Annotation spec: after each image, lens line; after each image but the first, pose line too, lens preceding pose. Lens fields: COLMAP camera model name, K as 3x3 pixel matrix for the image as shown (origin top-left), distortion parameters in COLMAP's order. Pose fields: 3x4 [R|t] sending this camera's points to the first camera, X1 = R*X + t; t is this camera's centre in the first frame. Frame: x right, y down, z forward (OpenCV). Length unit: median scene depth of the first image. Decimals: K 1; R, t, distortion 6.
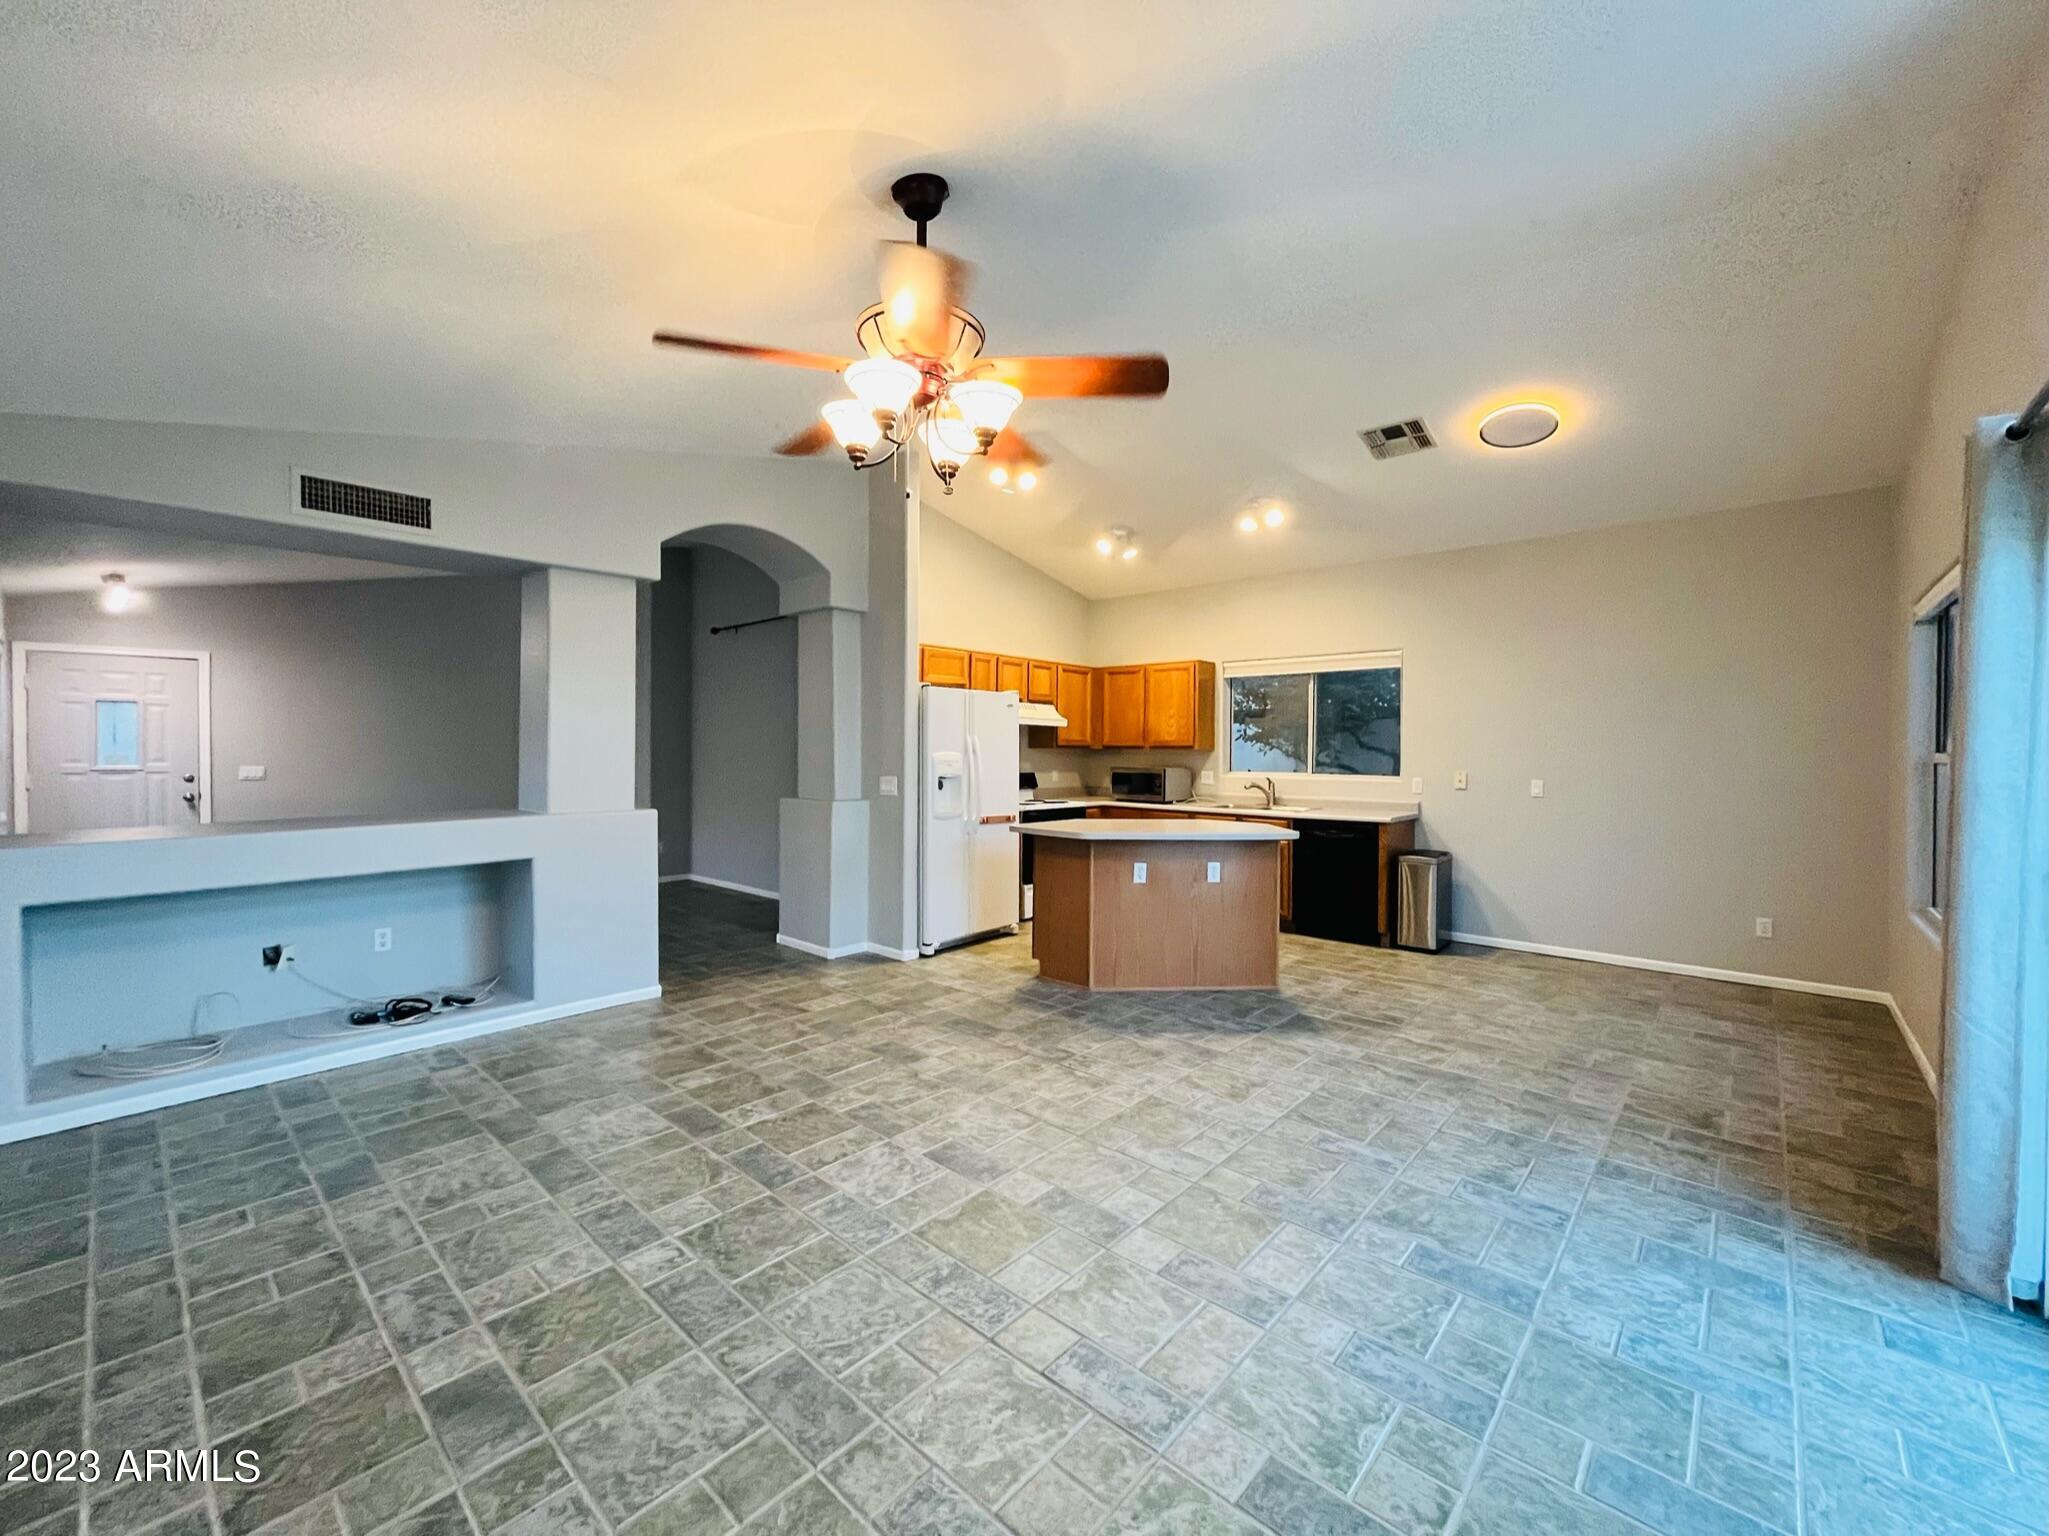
lens RADIAL K [[824.3, 0, 1023.1], [0, 824.3, 758.8], [0, 0, 1]] dist [-0.003445, 0.001008]
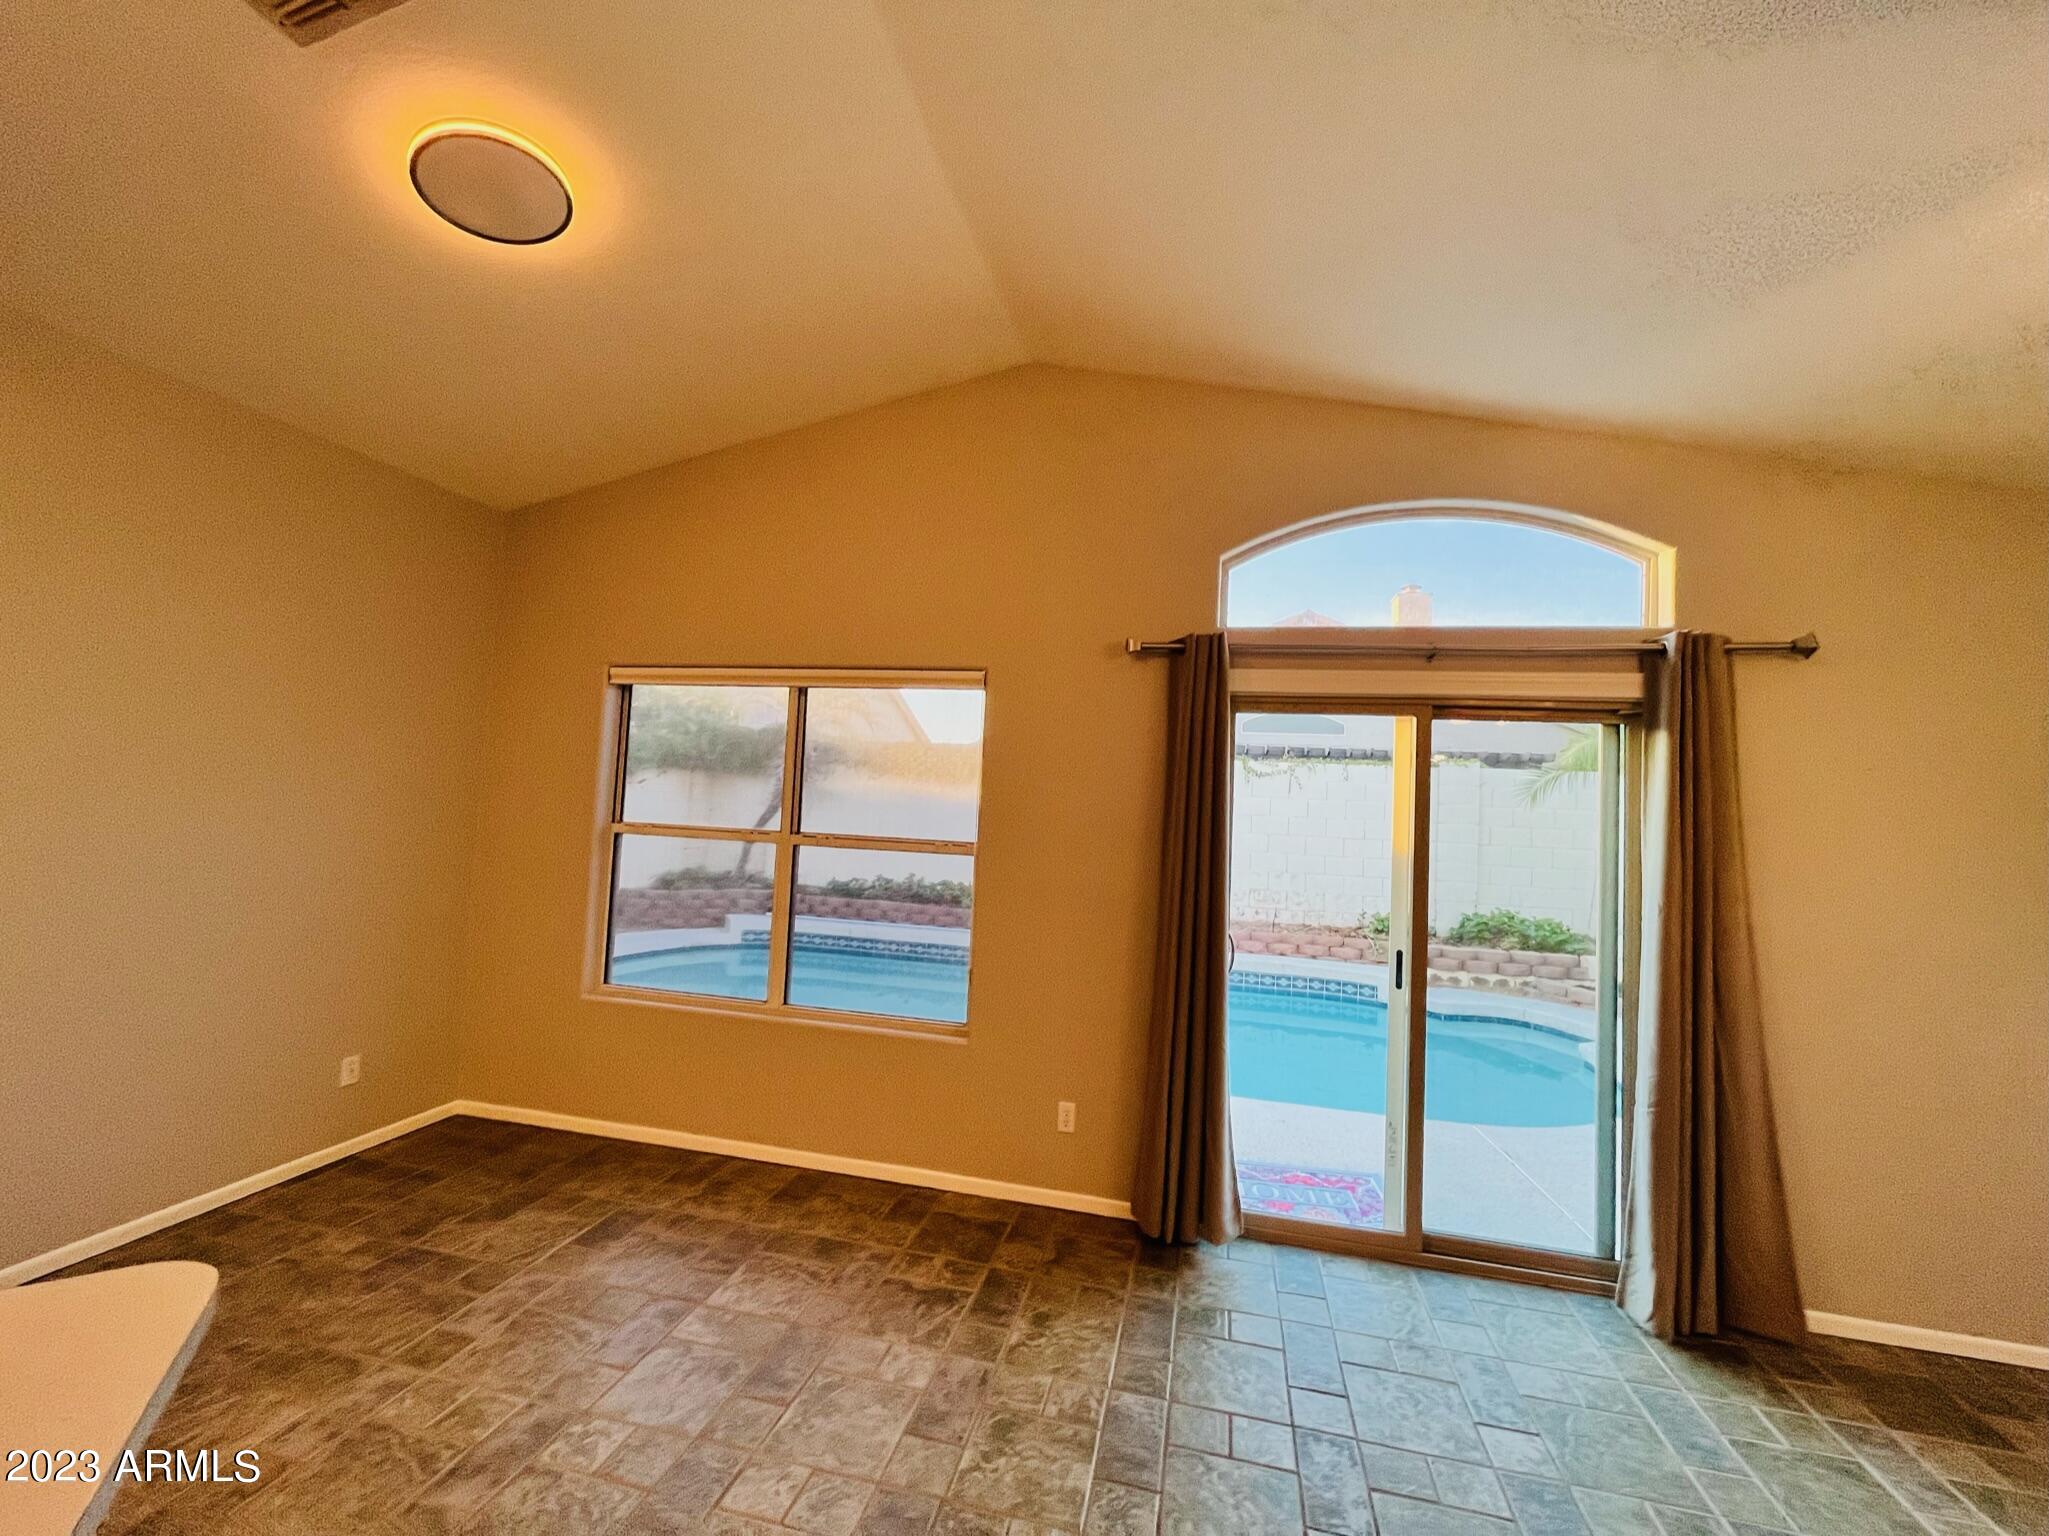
lens RADIAL K [[824.3, 0, 1025.5], [0, 824.3, 761.0], [0, 0, 1]] dist [-0.003445, 0.001008]
pose [[-0.478952, 0.021436, 0.877579, 0.023038], [-0.036479, 0.998352, -0.044295, -0.050031], [-0.877083, -0.053228, -0.477381, 0.956355]]
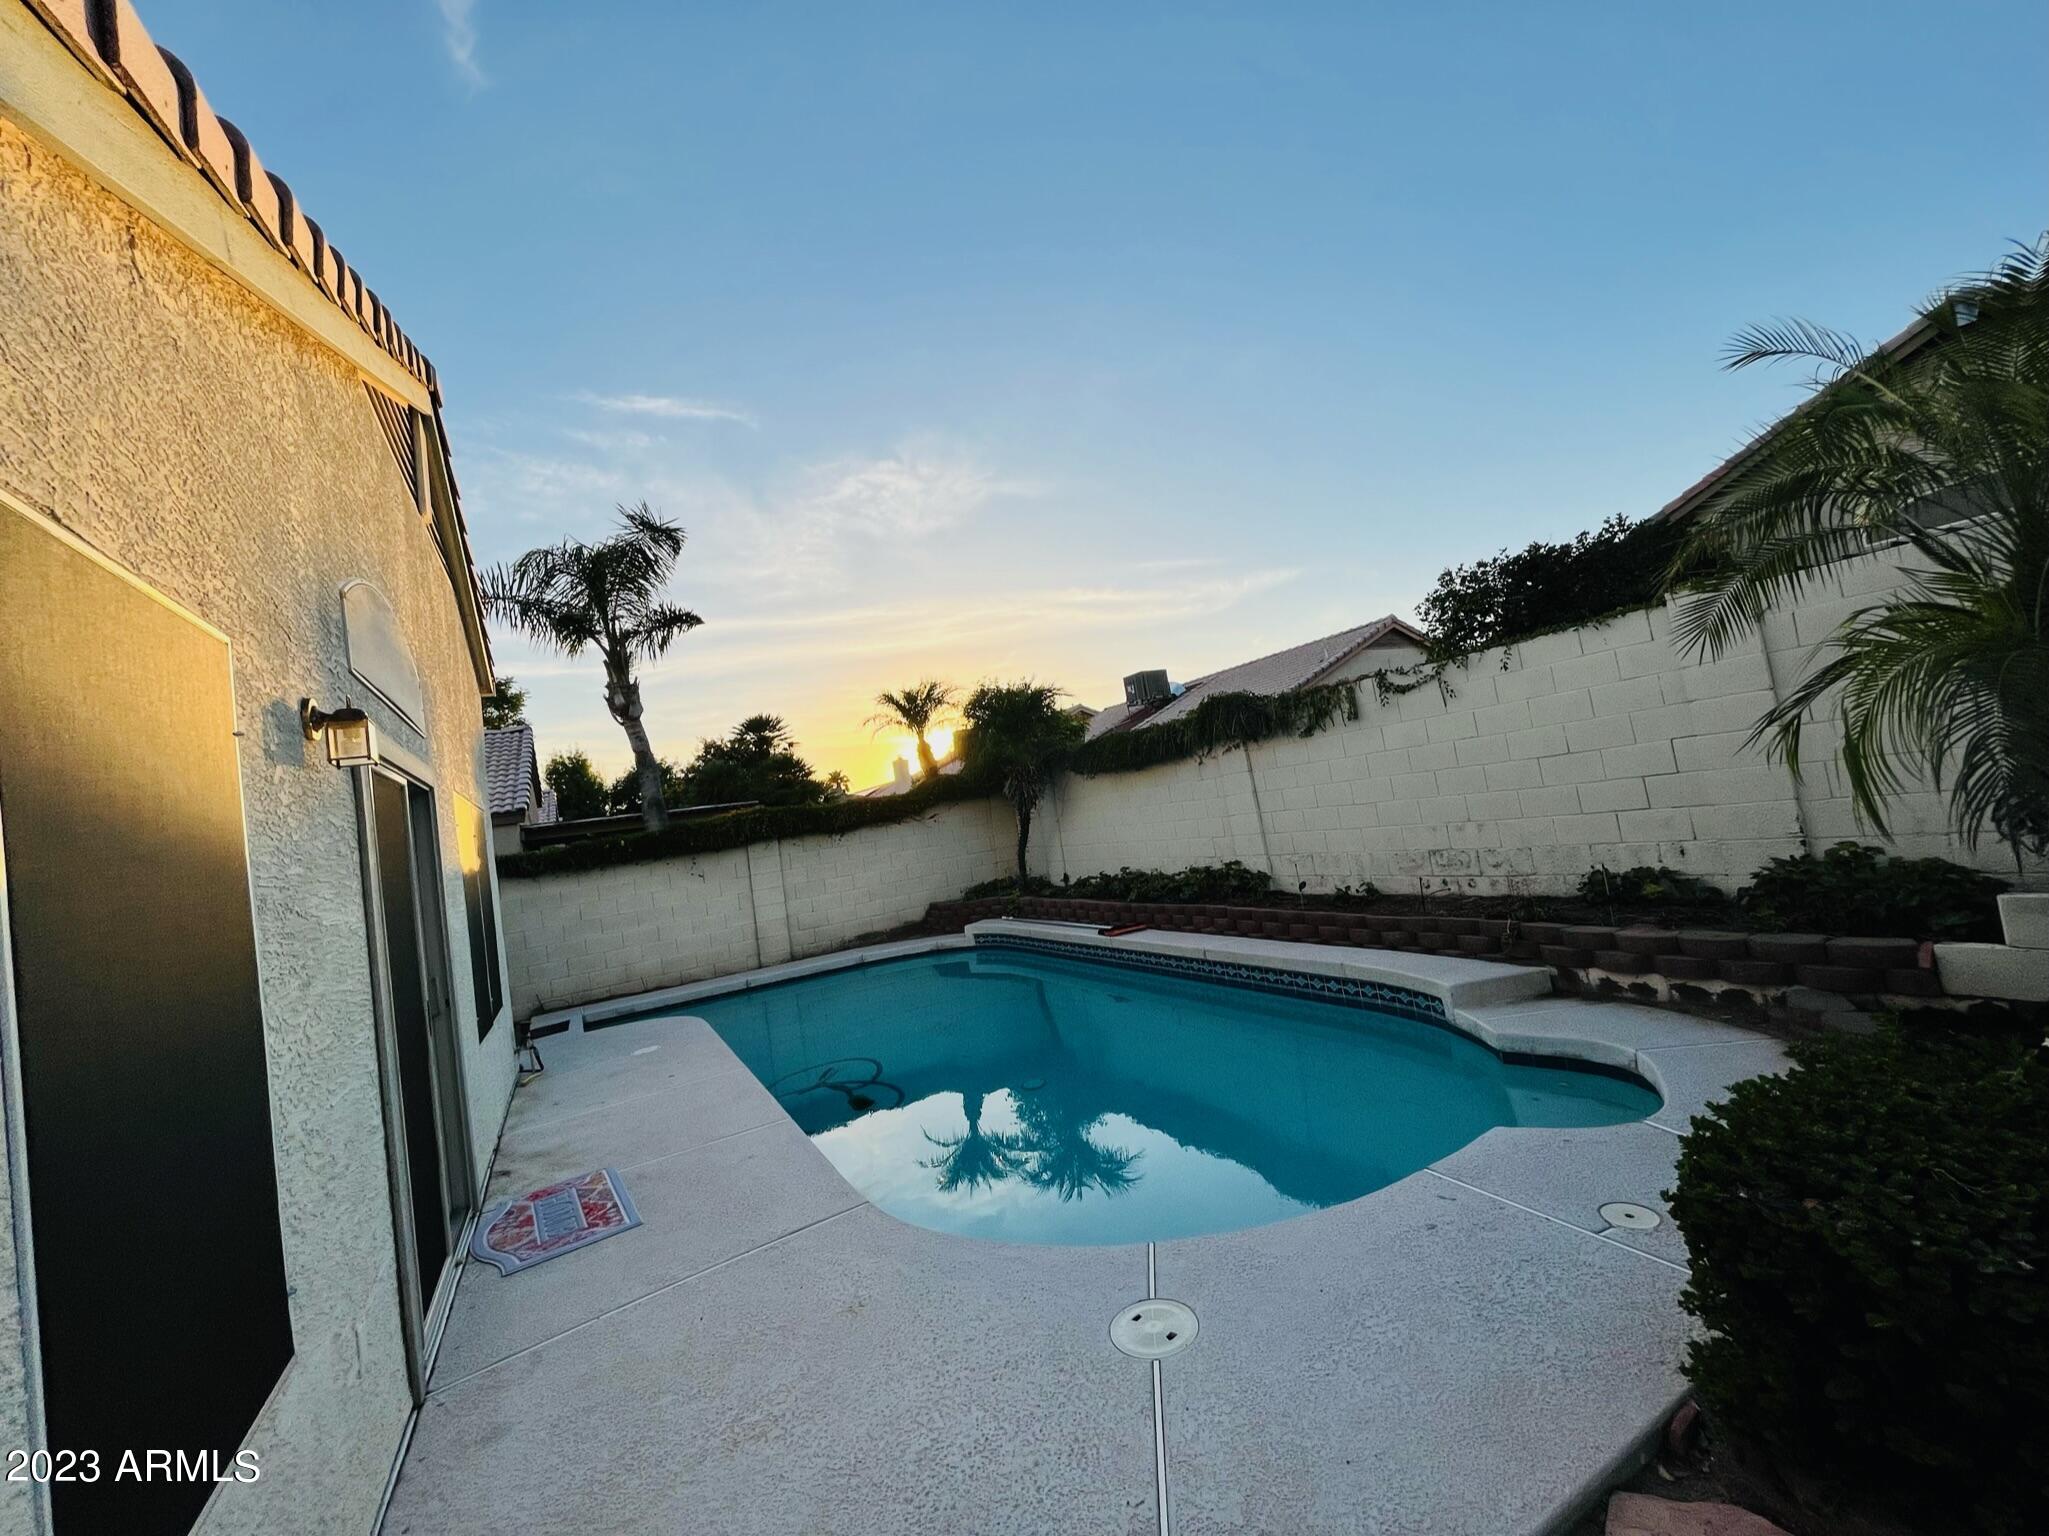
lens RADIAL K [[824.3, 0, 1019.4], [0, 824.3, 761.9], [0, 0, 1]] dist [-0.003445, 0.001008]
pose [[0.340791, 0.007217, 0.940111, -0.045748], [0.157084, 0.985476, -0.064508, -0.012045], [-0.926923, 0.169660, 0.334708, -0.505733]]
